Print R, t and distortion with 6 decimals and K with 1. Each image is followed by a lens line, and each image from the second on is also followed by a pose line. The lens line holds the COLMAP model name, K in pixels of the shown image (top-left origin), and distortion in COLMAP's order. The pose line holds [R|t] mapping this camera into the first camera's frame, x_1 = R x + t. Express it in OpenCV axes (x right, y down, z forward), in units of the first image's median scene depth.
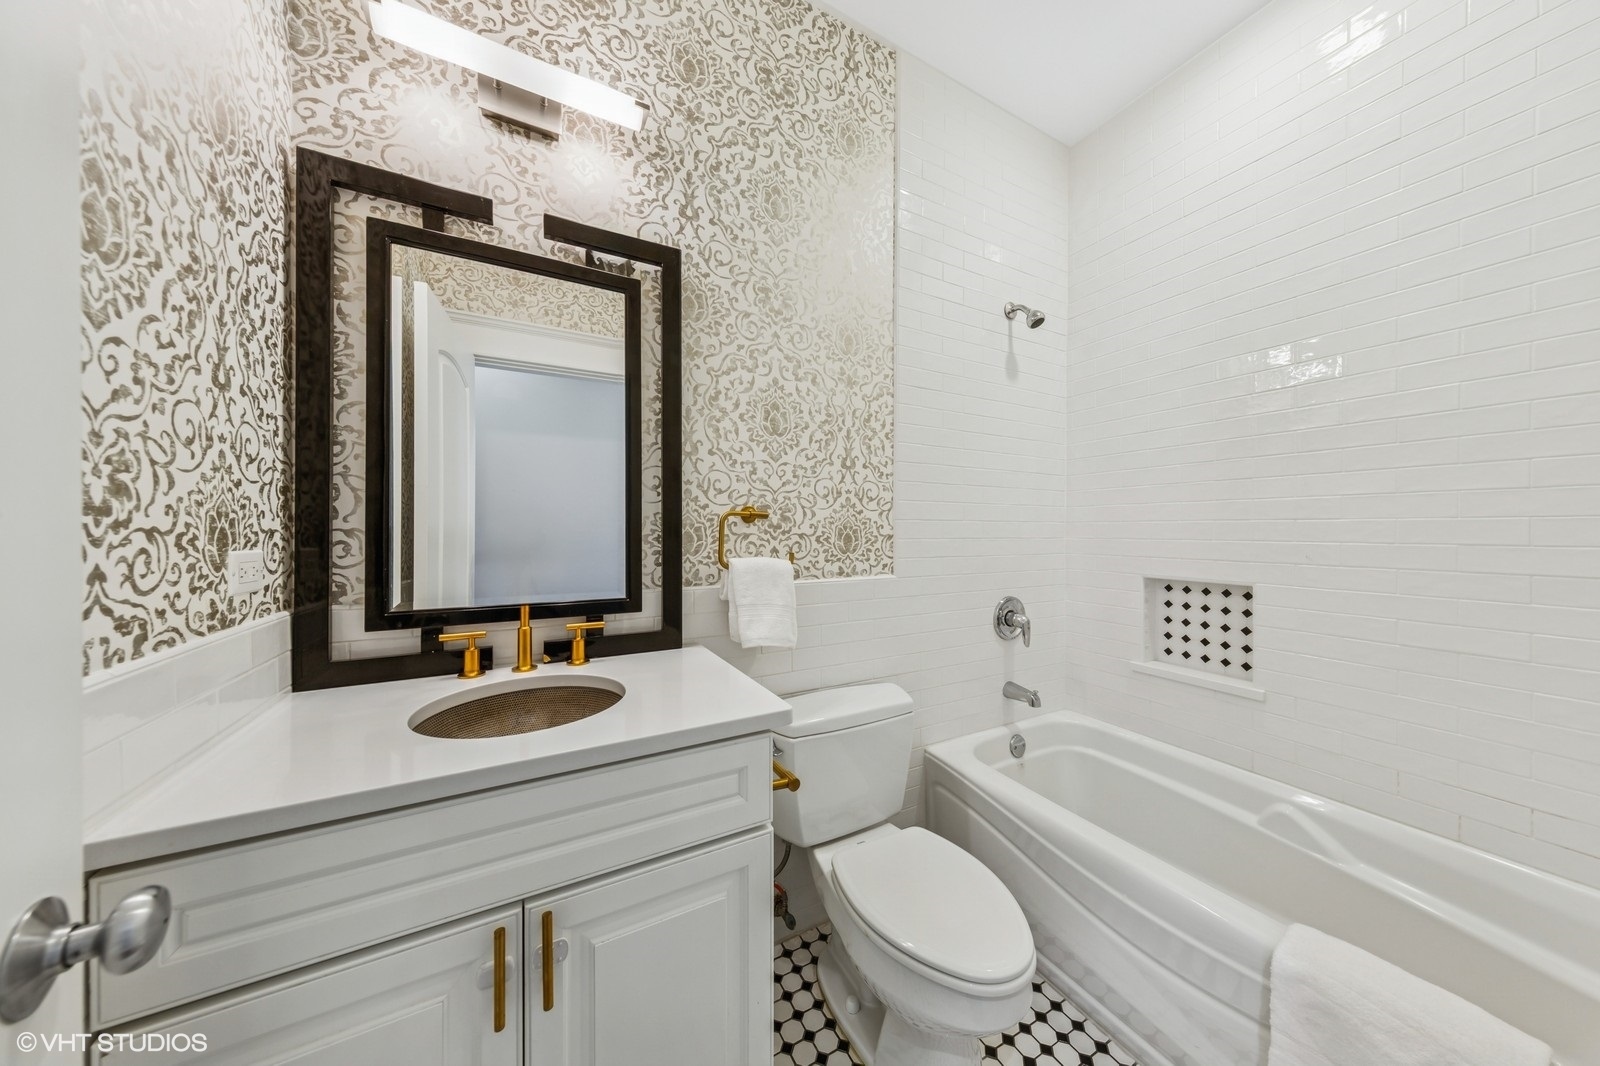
lens RADIAL K [[507.7, 0, 802.9], [0, 507.7, 533.7], [0, 0, 1]] dist [0.004352, -0.000524]
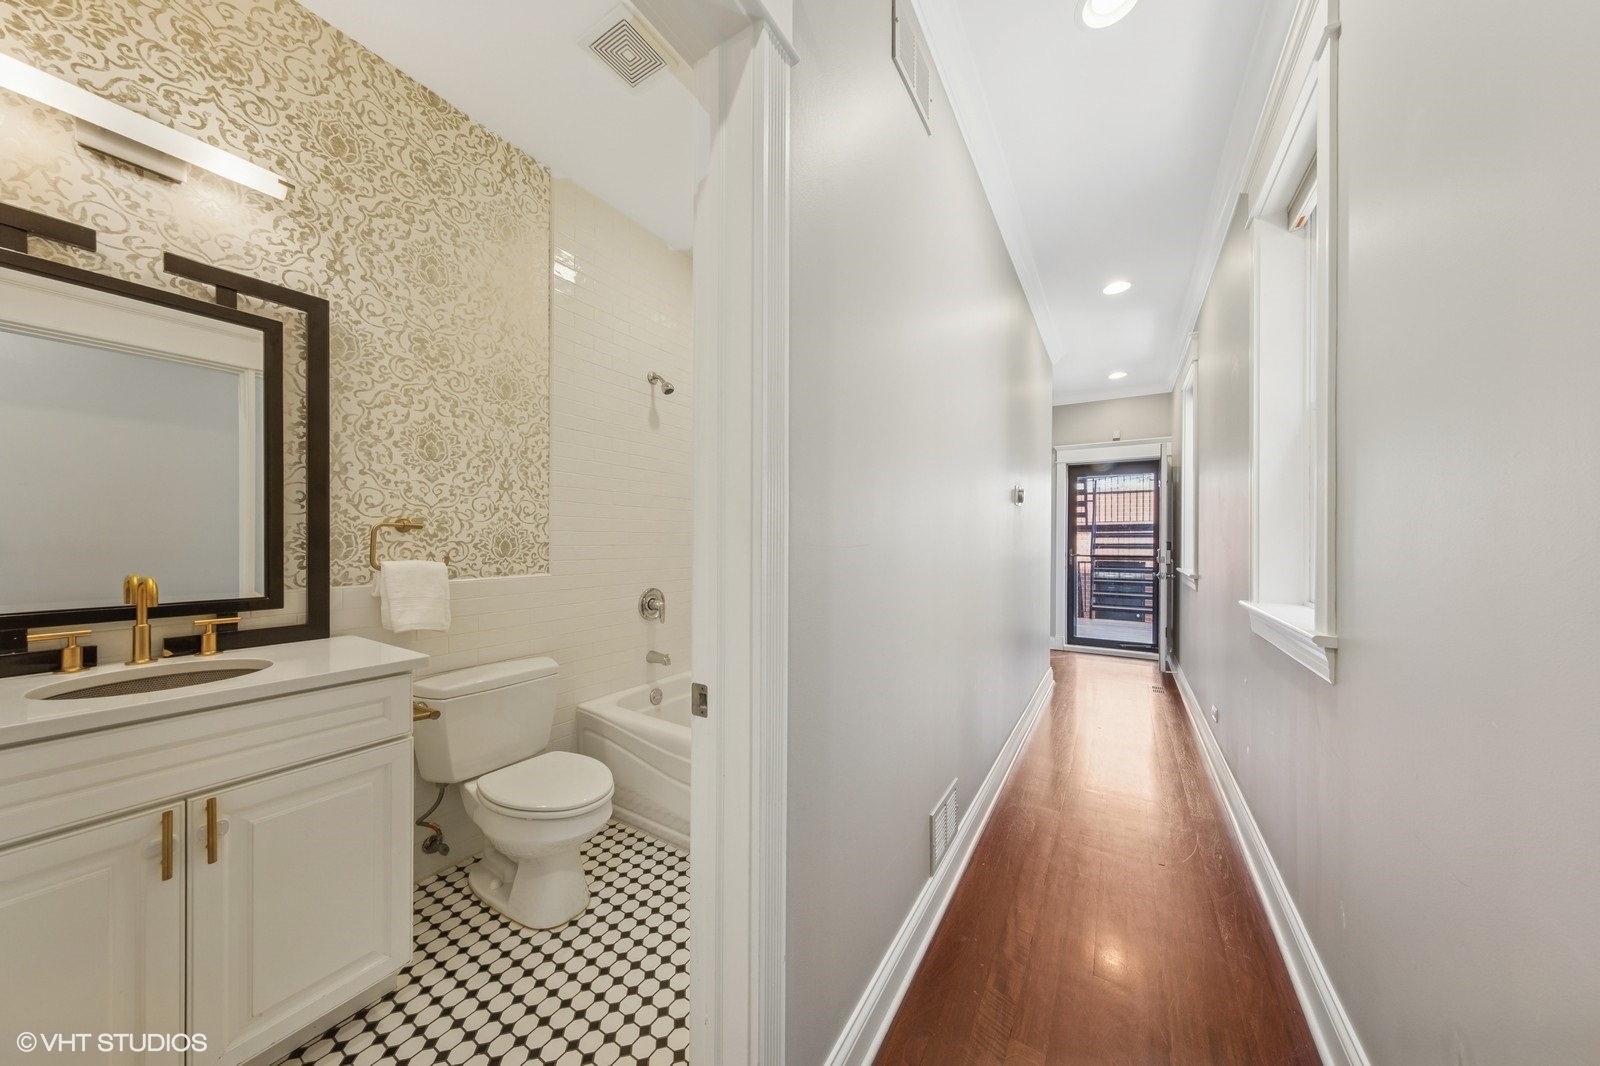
lens RADIAL K [[507.7, 0, 805.0], [0, 507.7, 544.0], [0, 0, 1]] dist [0.004352, -0.000524]
pose [[0.865059, 0.002902, 0.501663, 0.120283], [-0.007606, 0.999944, 0.007331, -0.010567], [-0.501613, -0.010157, 0.865032, -0.564700]]
